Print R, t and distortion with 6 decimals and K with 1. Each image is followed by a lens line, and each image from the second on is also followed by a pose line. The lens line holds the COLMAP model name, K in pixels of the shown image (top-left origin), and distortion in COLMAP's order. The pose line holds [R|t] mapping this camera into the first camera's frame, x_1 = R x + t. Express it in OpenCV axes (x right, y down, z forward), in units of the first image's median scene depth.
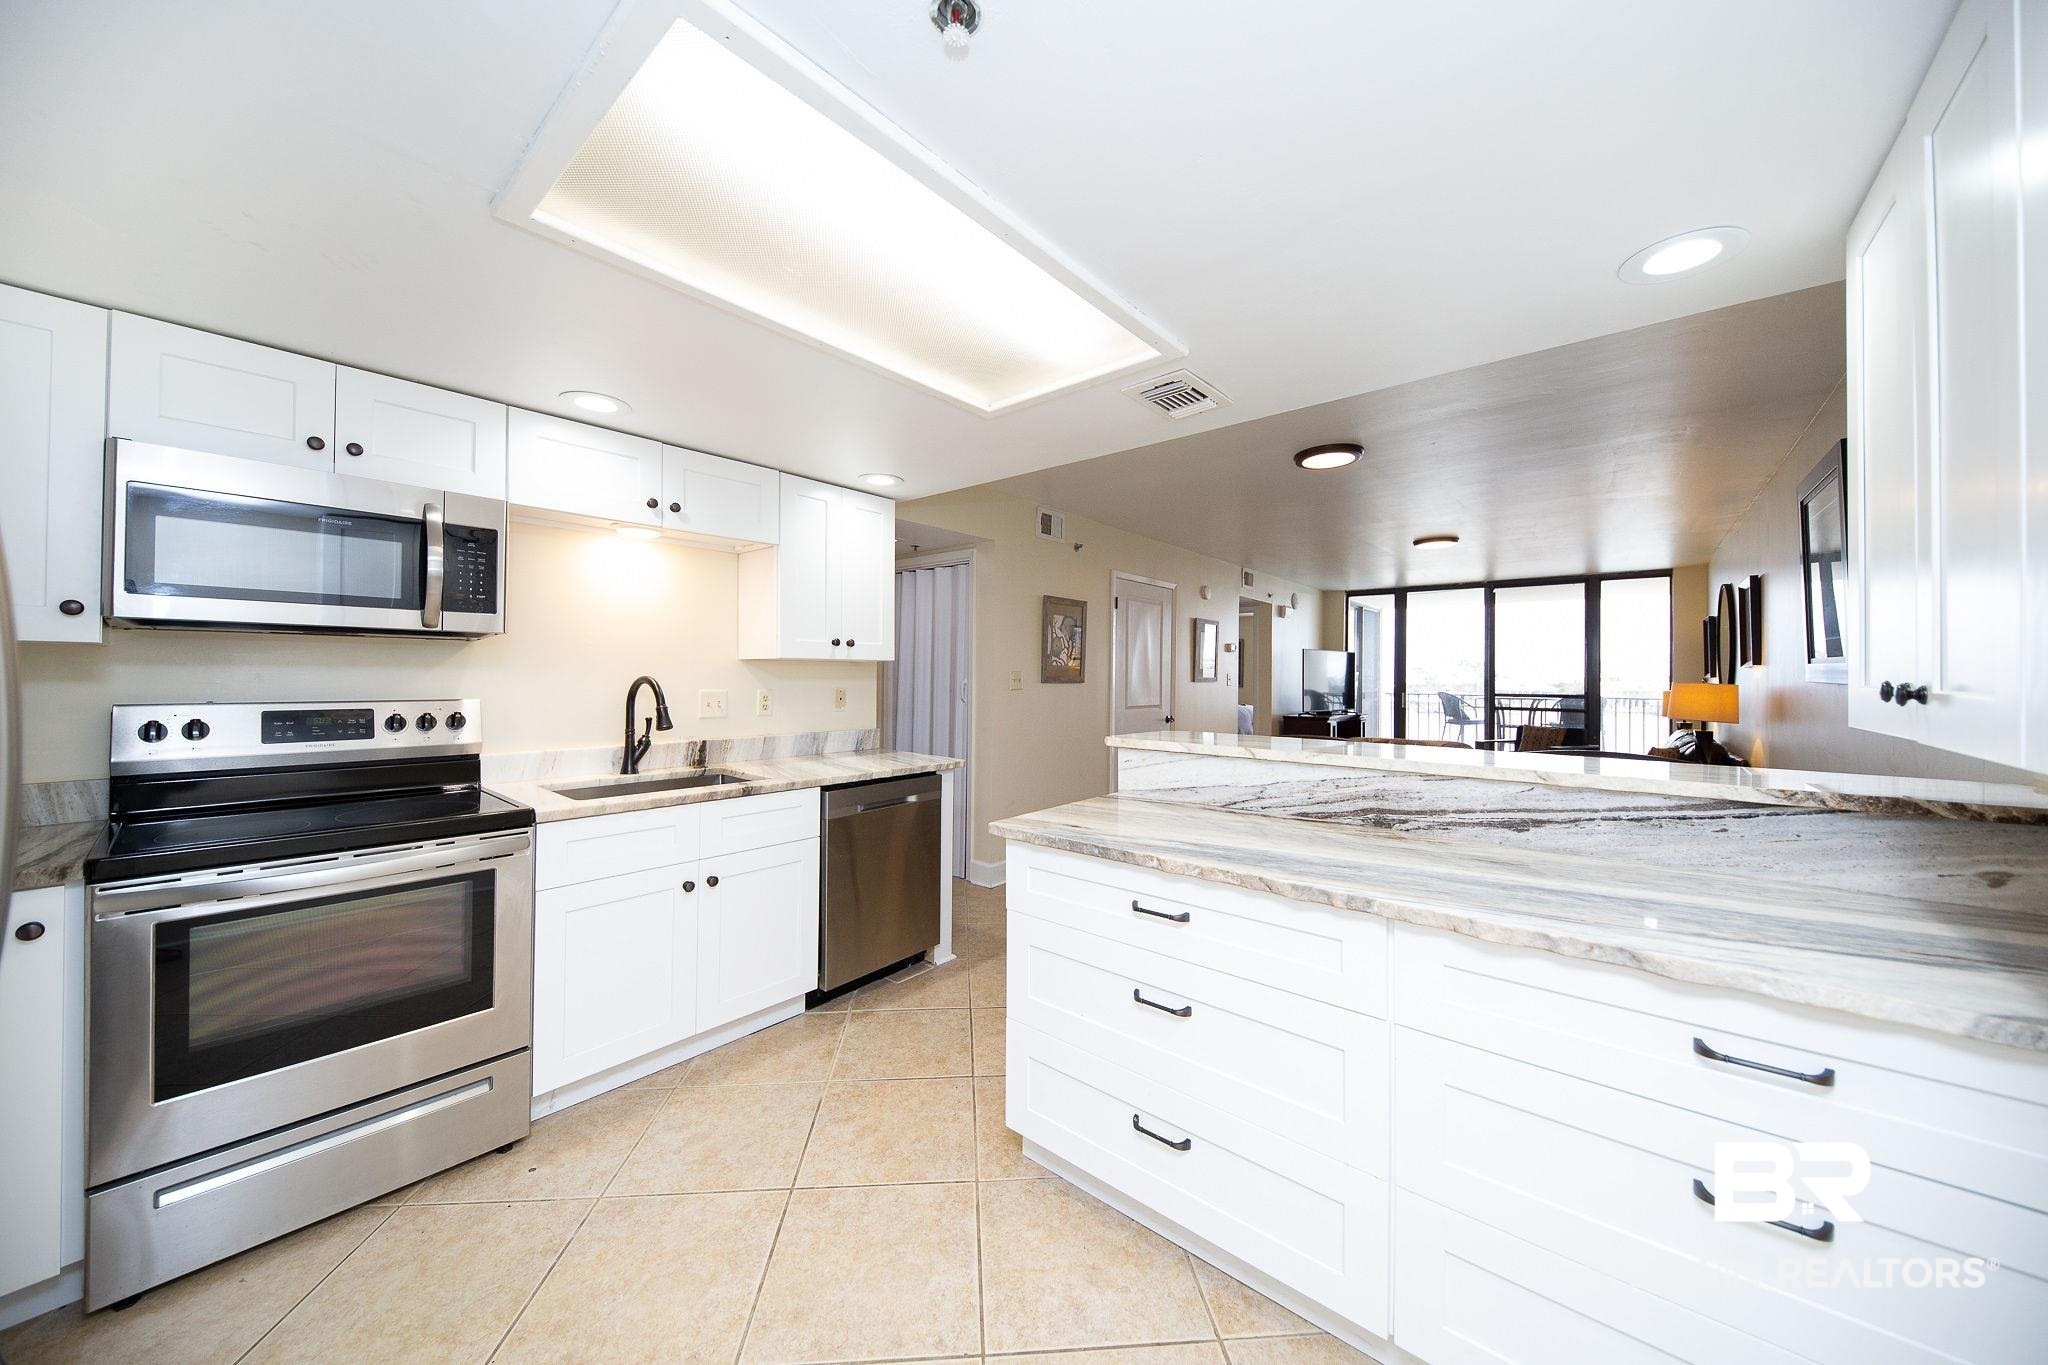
lens RADIAL K [[709.3, 0, 1016.6], [0, 709.3, 668.2], [0, 0, 1]] dist [0.001470, -0.003337]
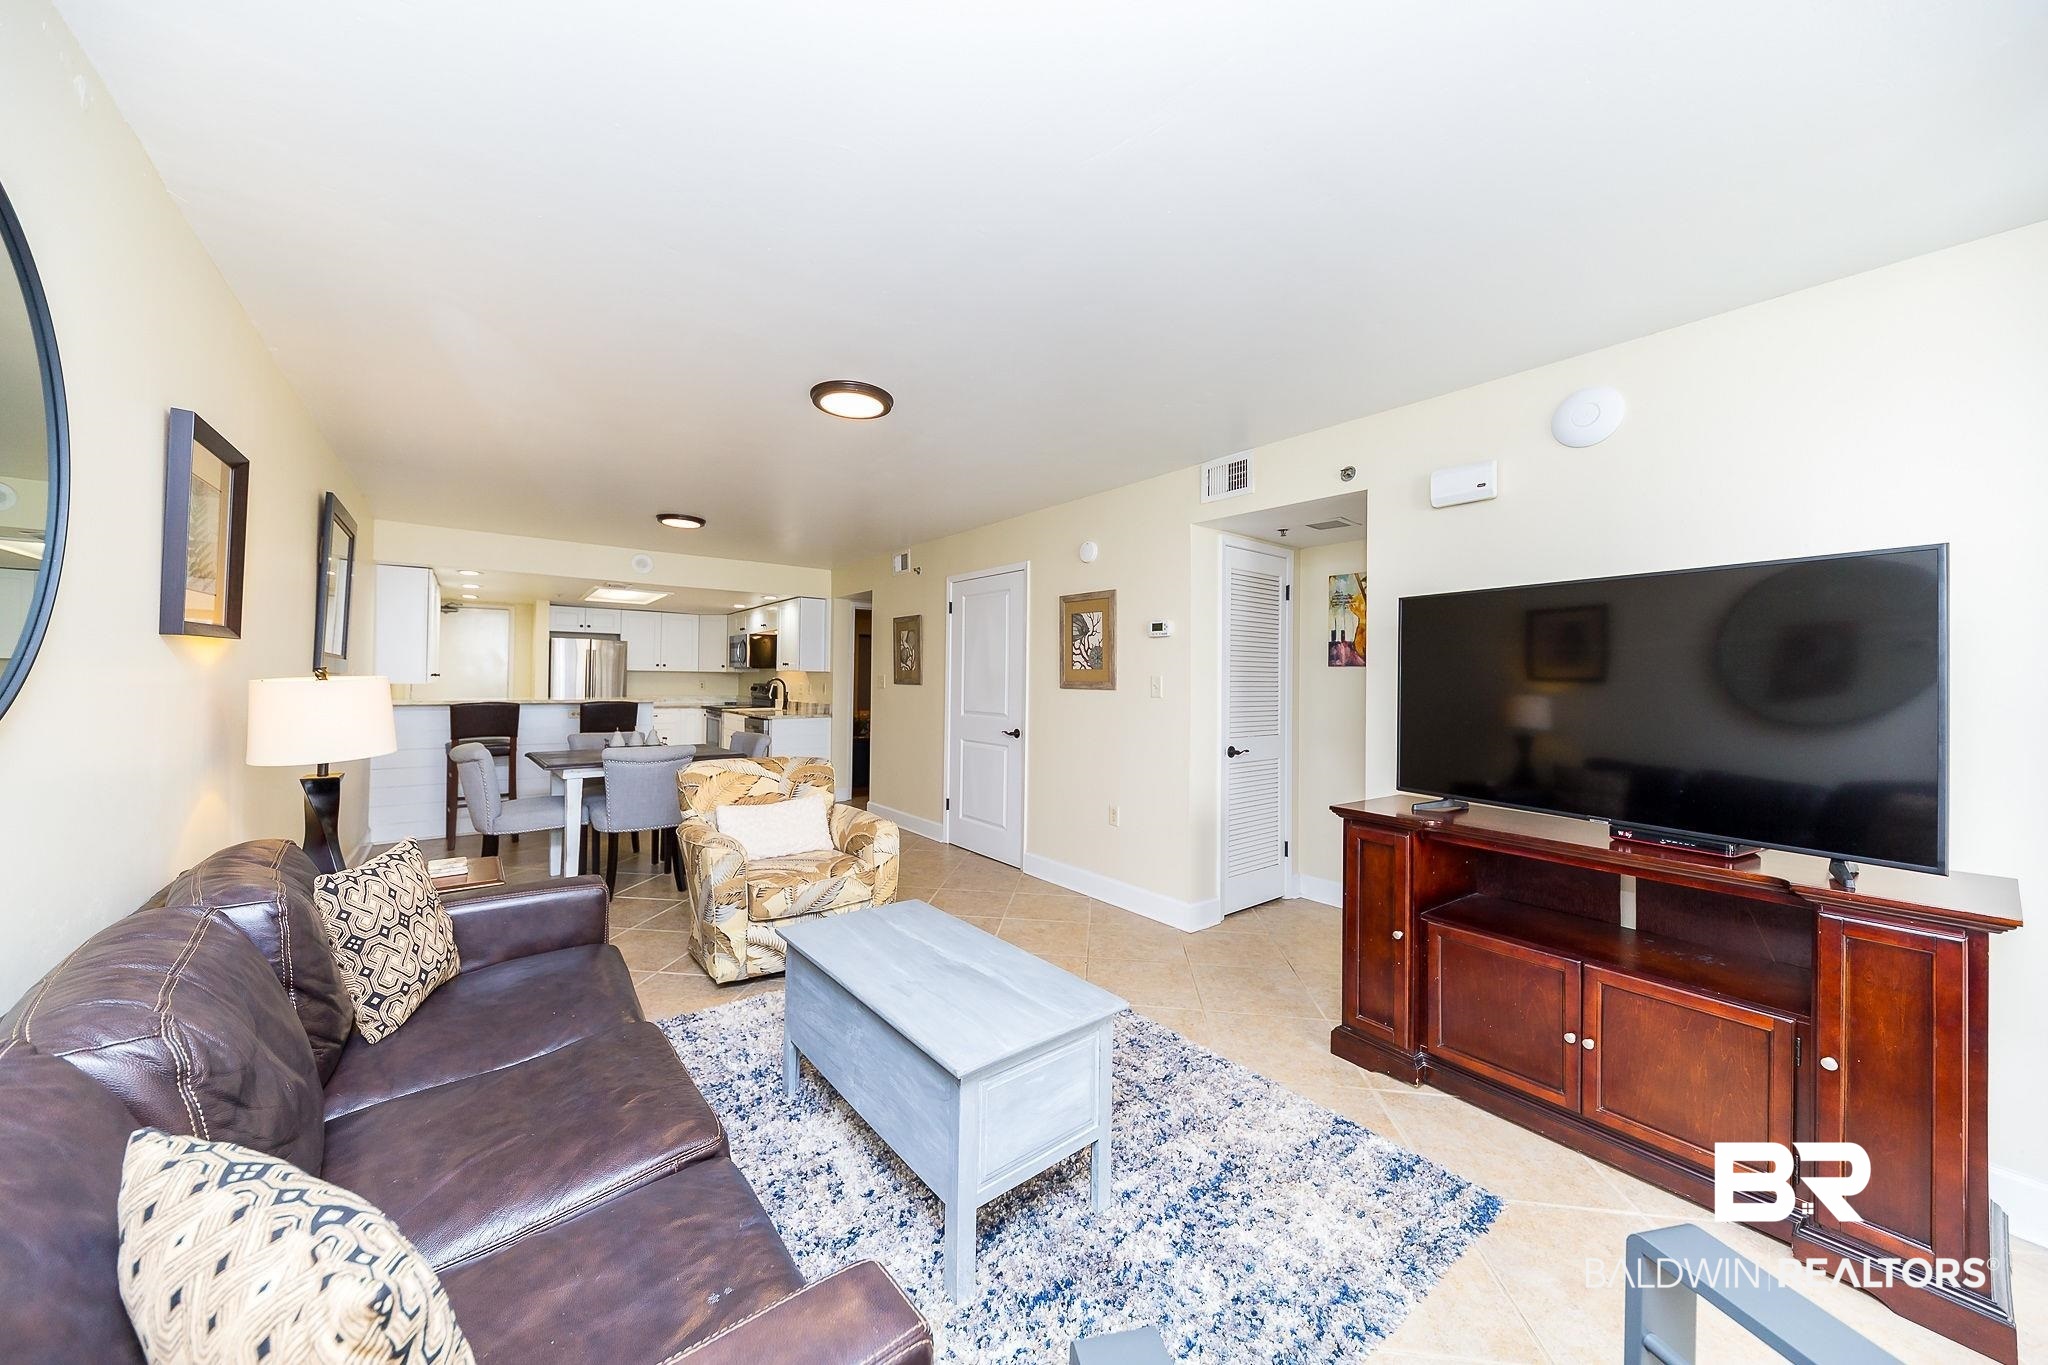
lens RADIAL K [[709.3, 0, 1024.5], [0, 709.3, 673.9], [0, 0, 1]] dist [0.001470, -0.003337]
pose [[-0.207418, -0.019654, -0.978055, 3.043337], [-0.003958, 0.999807, -0.019252, 0.064917], [0.978244, -0.000122, -0.207456, 3.572085]]
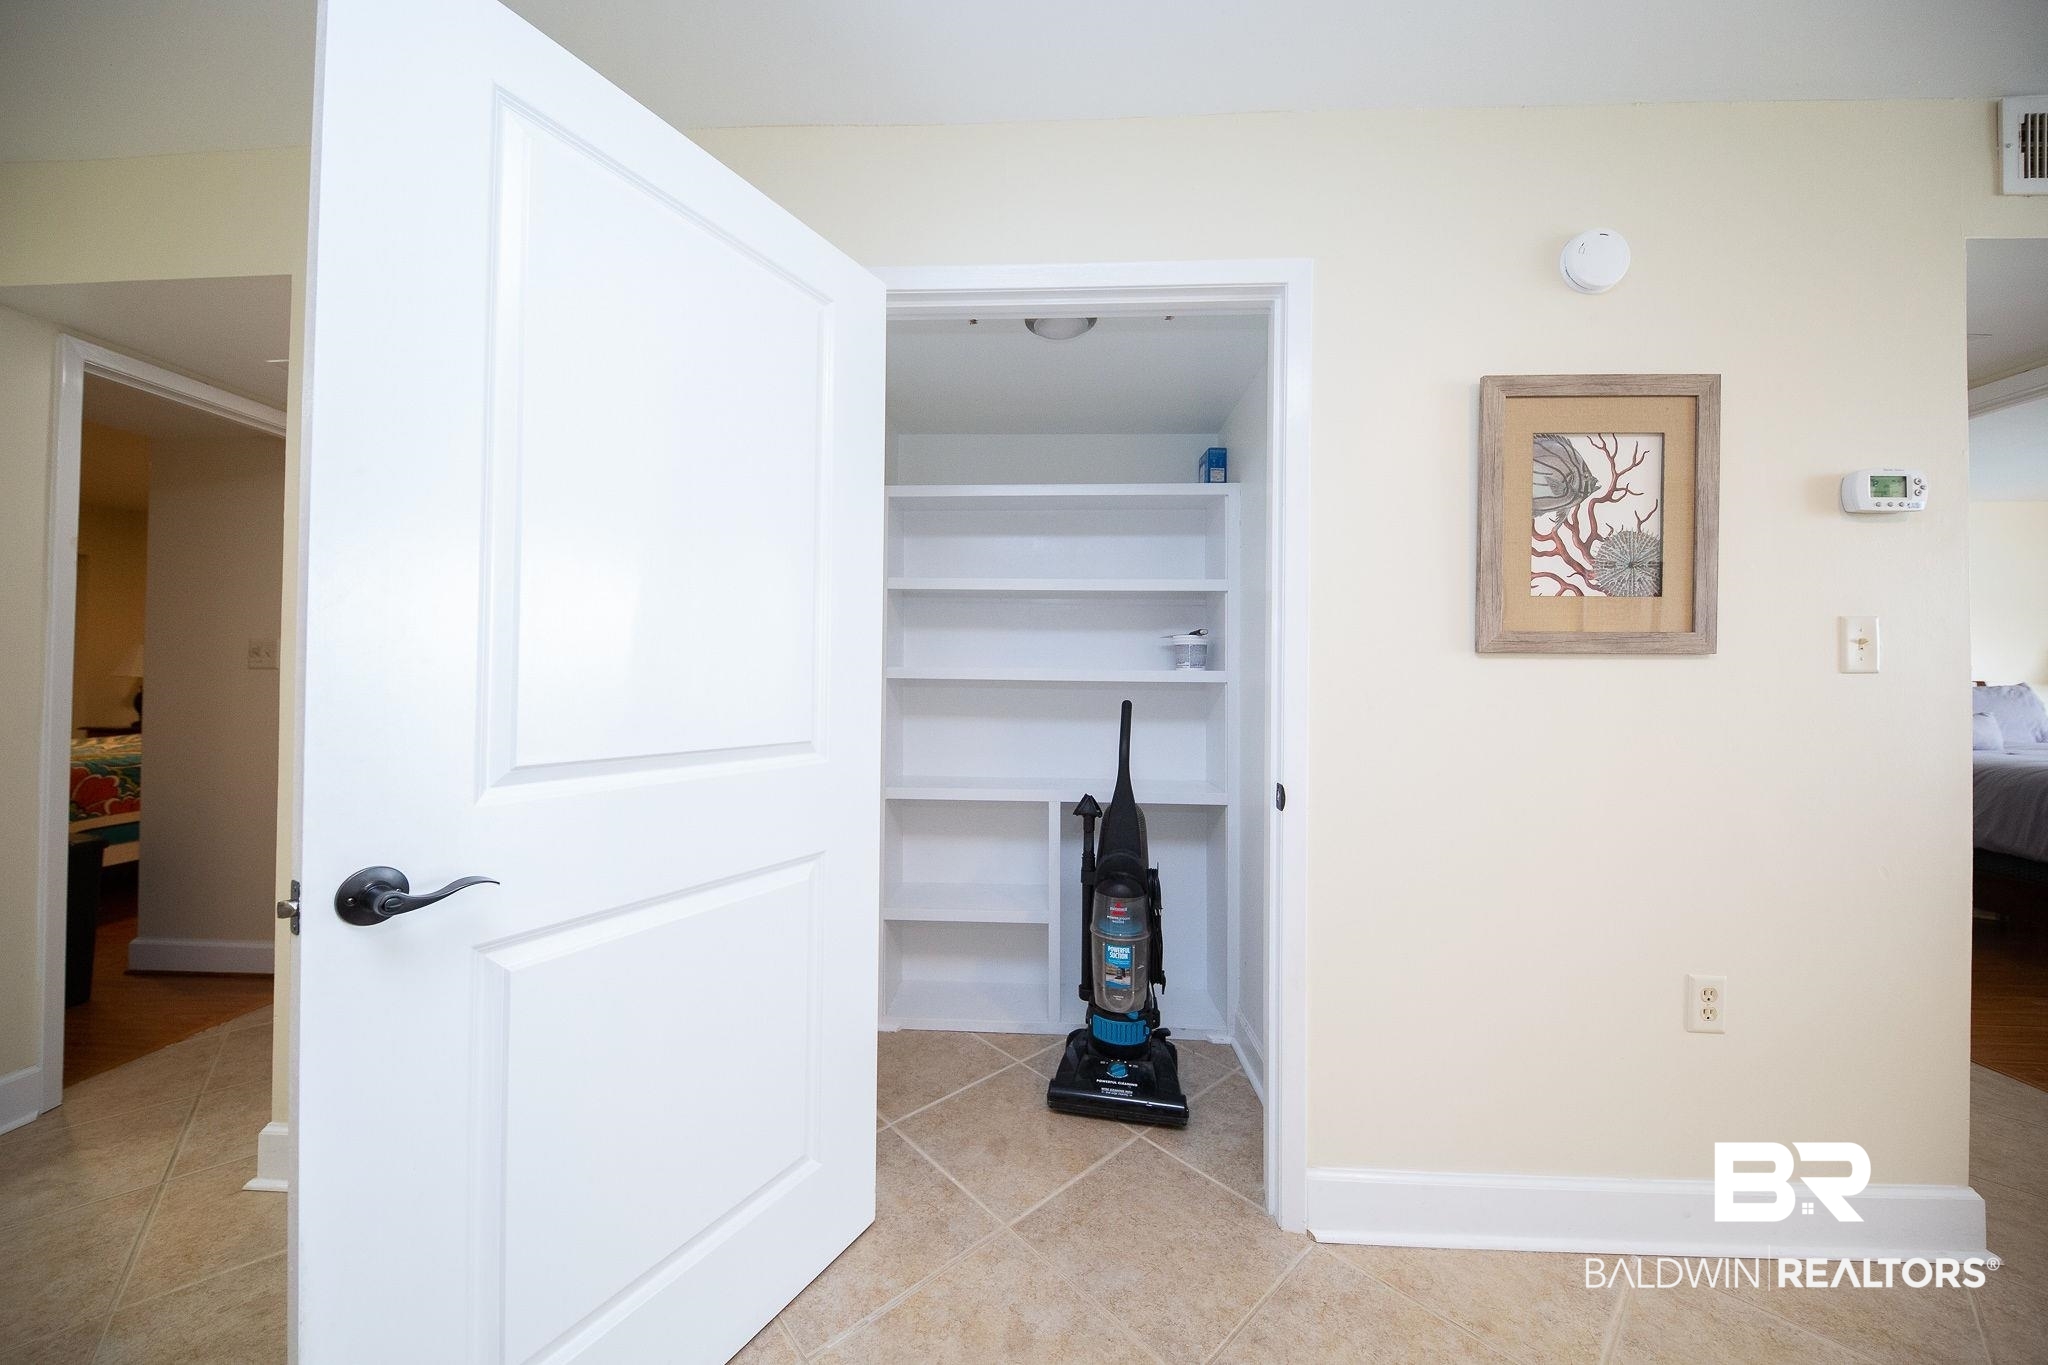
lens RADIAL K [[709.3, 0, 1027.6], [0, 709.3, 663.4], [0, 0, 1]] dist [0.001470, -0.003337]
pose [[0.607946, -0.011987, -0.793888, 1.121528], [0.008297, 0.999927, -0.008745, 0.079936], [0.793935, -0.001271, 0.608002, 2.381381]]
